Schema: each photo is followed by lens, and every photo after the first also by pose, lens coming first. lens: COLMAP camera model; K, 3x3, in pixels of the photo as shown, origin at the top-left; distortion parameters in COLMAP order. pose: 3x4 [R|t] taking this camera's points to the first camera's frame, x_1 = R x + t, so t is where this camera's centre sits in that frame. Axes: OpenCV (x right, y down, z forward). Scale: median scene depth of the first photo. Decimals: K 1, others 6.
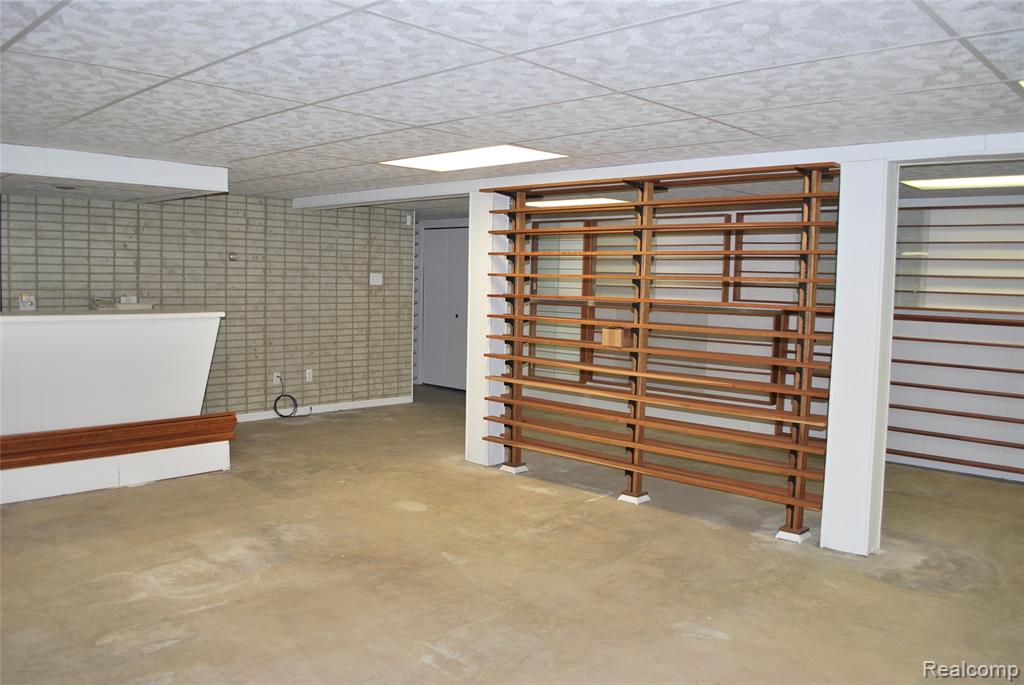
lens RADIAL K [[808.7, 0, 518.3], [0, 808.7, 338.6], [0, 0, 1]] dist [-0.079796, 0.002794]
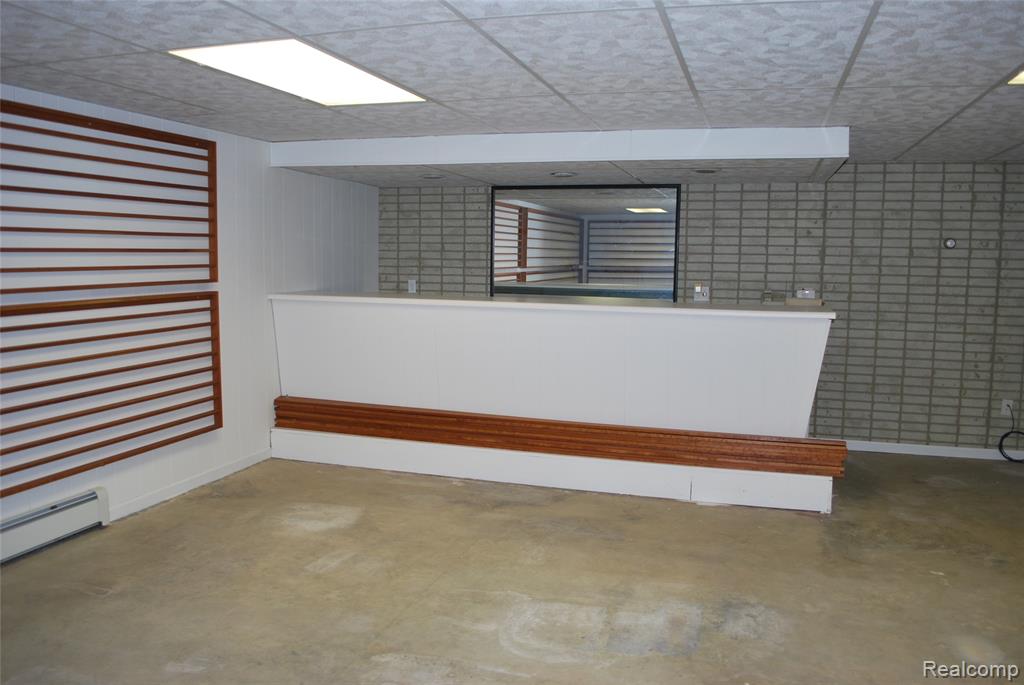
lens RADIAL K [[808.7, 0, 512.9], [0, 808.7, 341.2], [0, 0, 1]] dist [-0.079796, 0.002794]
pose [[0.446599, 0.078543, -0.891280, 0.172067], [-0.068553, 0.996215, 0.053440, -0.023970], [0.892104, 0.037233, 0.450293, 0.340837]]
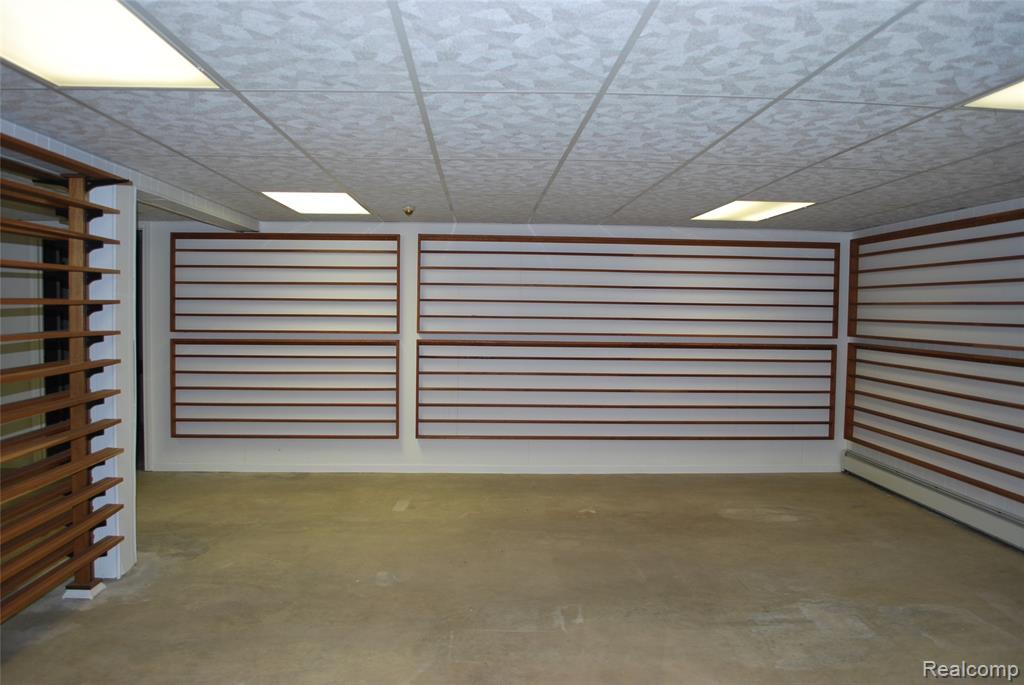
lens RADIAL K [[808.7, 0, 516.6], [0, 808.7, 346.1], [0, 0, 1]] dist [-0.079796, 0.002794]
pose [[-0.719113, -0.067556, 0.691602, -0.435762], [0.021598, 0.992609, 0.119415, -0.086391], [-0.694557, 0.100810, -0.712339, 0.949068]]
